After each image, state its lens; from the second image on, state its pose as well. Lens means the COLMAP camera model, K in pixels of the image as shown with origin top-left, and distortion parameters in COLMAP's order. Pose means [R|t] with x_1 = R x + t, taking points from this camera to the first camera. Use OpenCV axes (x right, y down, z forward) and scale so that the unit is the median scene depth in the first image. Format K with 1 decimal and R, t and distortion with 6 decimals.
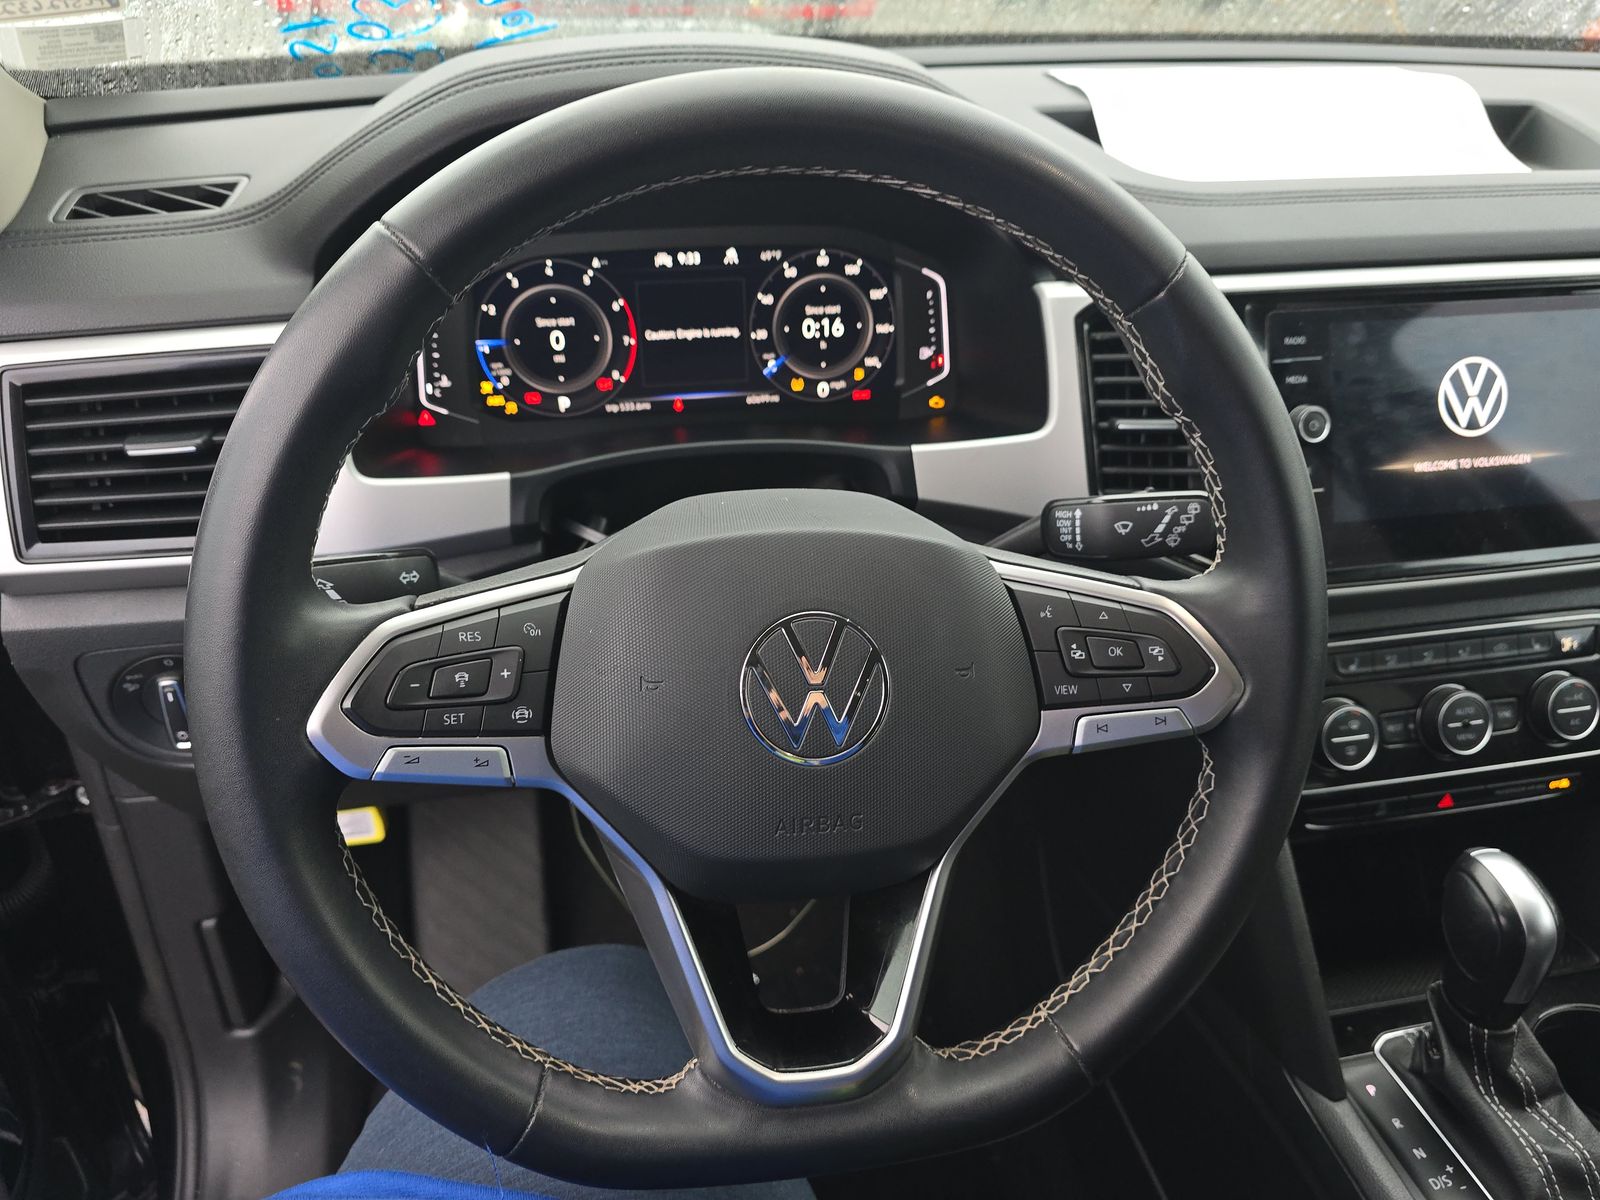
lens RADIAL K [[1075.0, 0, 833.5], [0, 1075.0, 602.1], [0, 0, 1]] dist [-0.003591, -0.001938]
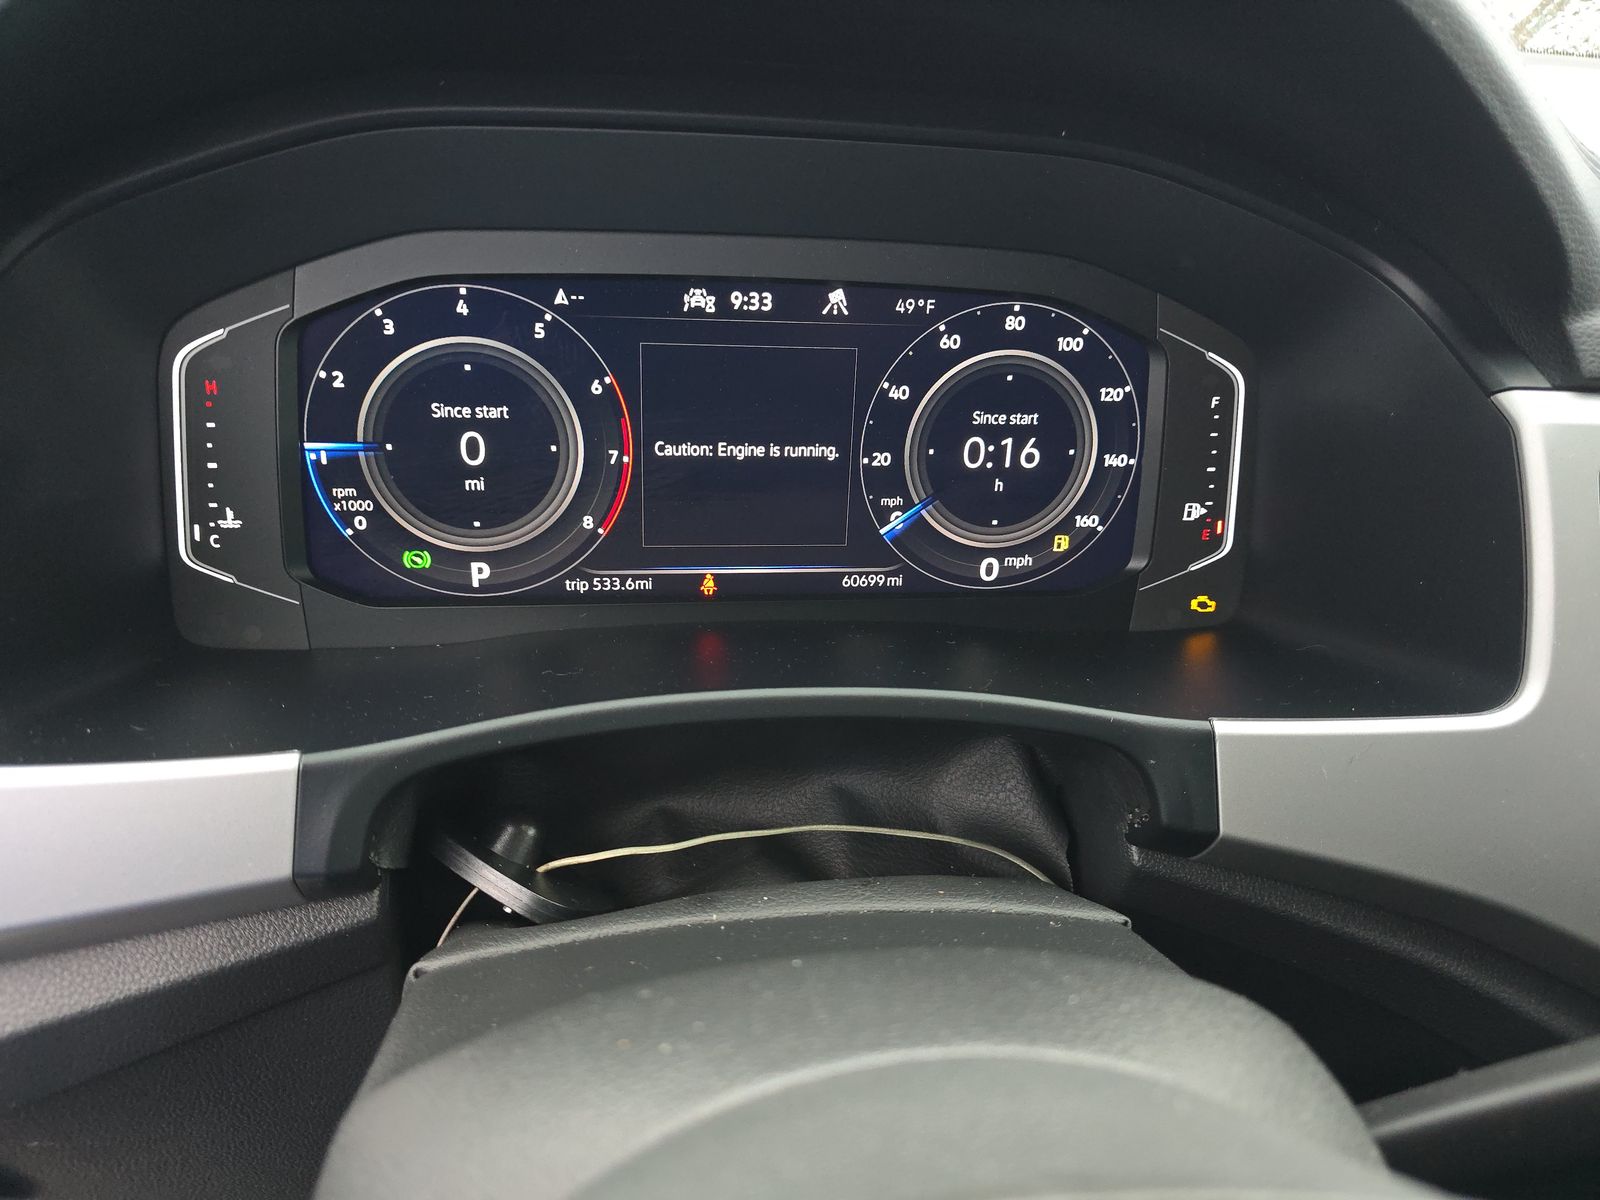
lens RADIAL K [[1070.1, 0, 834.5], [0, 1070.1, 590.6], [0, 0, 1]] dist [0.002165, -0.001124]
pose [[0.998185, 0.058692, -0.013469, -0.079914], [-0.059794, 0.992539, -0.106255, -0.134318], [0.007132, 0.106868, 0.994248, 0.511537]]
